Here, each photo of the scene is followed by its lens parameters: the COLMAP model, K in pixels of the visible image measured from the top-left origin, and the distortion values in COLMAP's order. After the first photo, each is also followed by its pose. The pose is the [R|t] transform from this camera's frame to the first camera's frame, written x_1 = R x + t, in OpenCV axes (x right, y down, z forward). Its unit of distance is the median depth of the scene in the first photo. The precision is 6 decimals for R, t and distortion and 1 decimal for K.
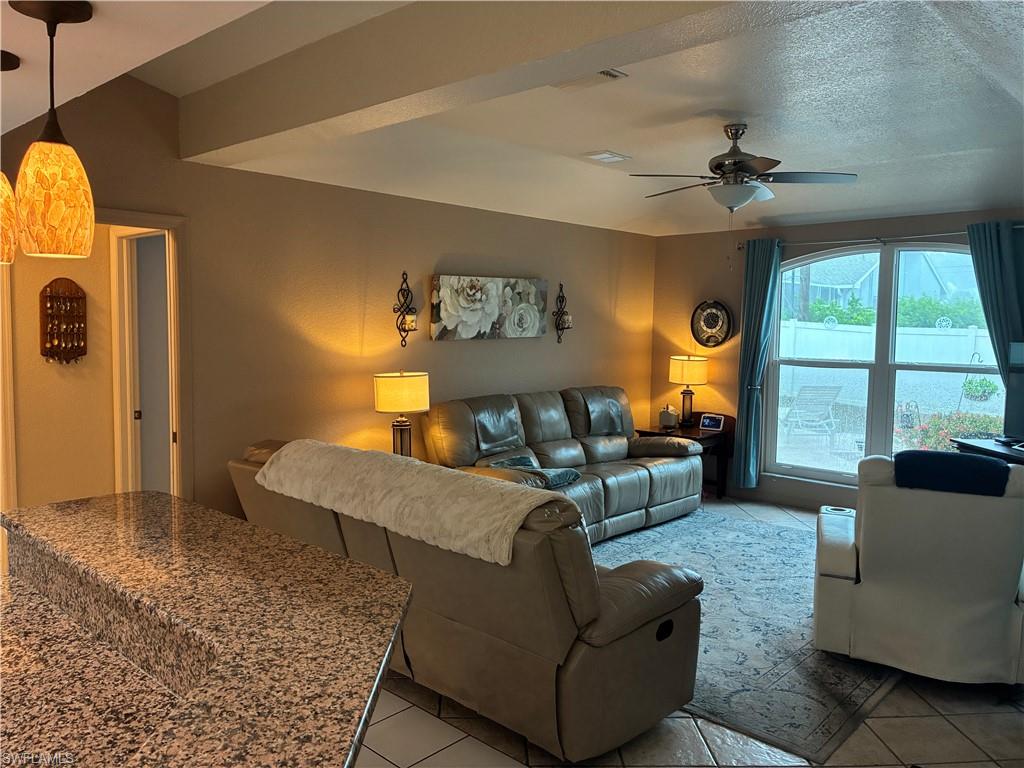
lens RADIAL K [[778.3, 0, 508.3], [0, 778.3, 378.2], [0, 0, 1]] dist [0.040208, -0.049641]
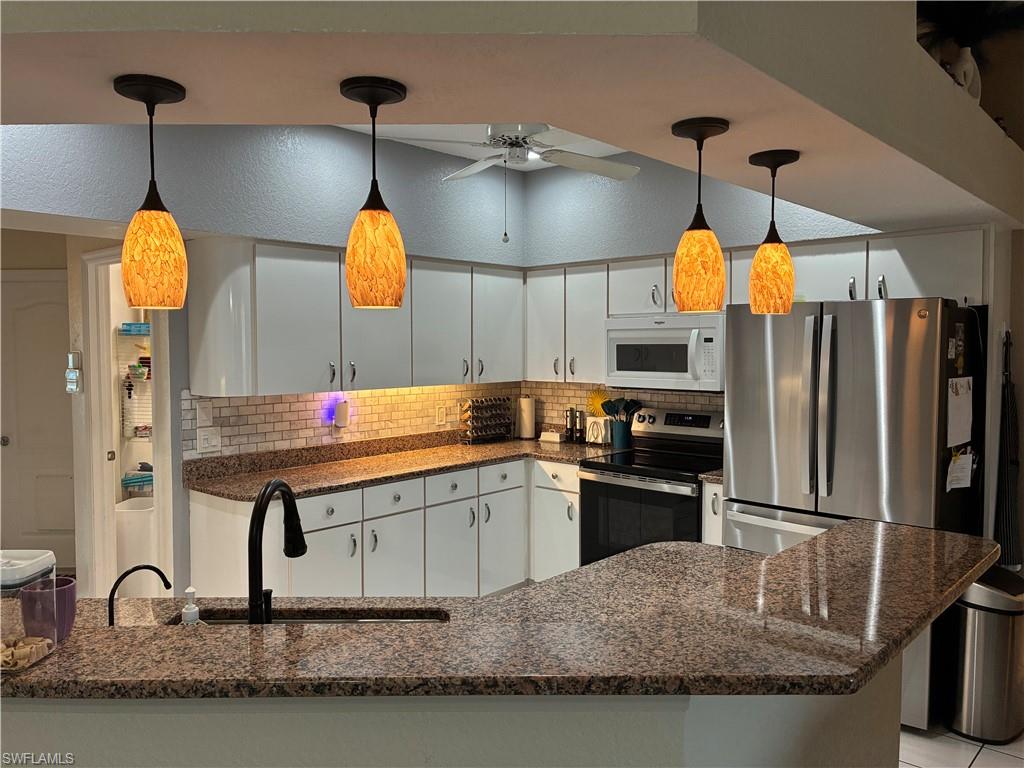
lens RADIAL K [[778.3, 0, 508.3], [0, 778.3, 383.8], [0, 0, 1]] dist [0.040208, -0.049641]
pose [[0.012323, 0.042825, -0.999007, 0.325392], [-0.075180, 0.996294, 0.041781, -0.027090], [0.997094, 0.074590, 0.015497, 0.282514]]
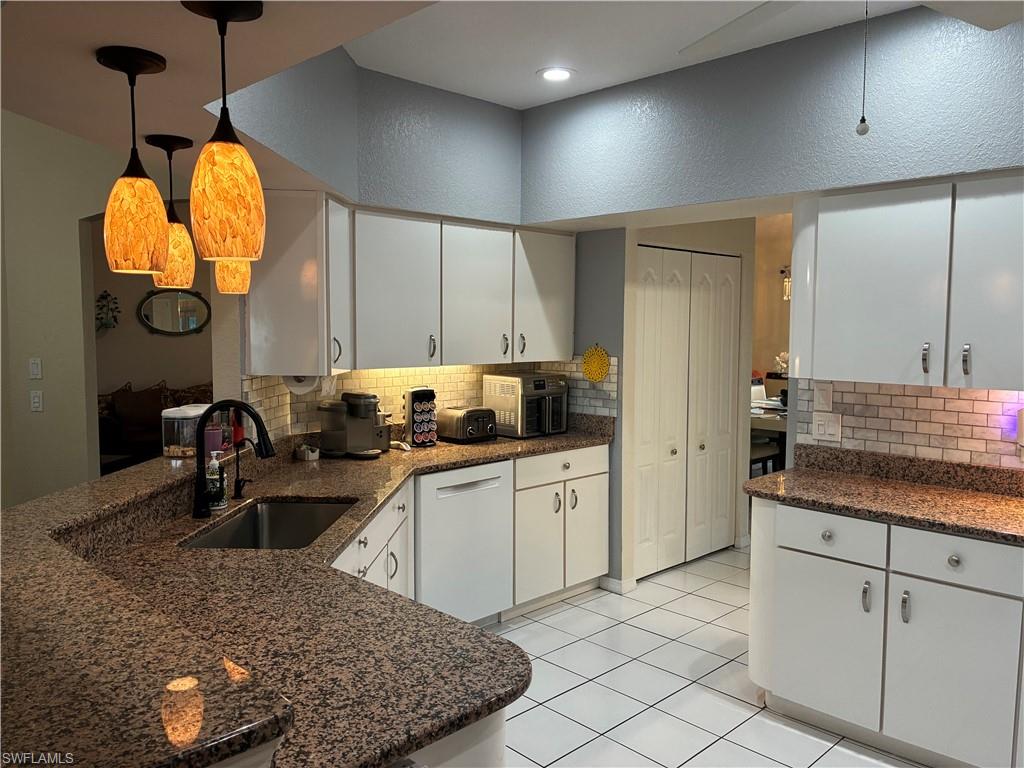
lens RADIAL K [[778.3, 0, 511.4], [0, 778.3, 390.5], [0, 0, 1]] dist [0.040208, -0.049641]
pose [[-0.999016, -0.015594, 0.041509, -0.510479], [-0.008676, 0.986768, 0.161905, -0.075343], [-0.043484, 0.161385, -0.985933, 0.925443]]
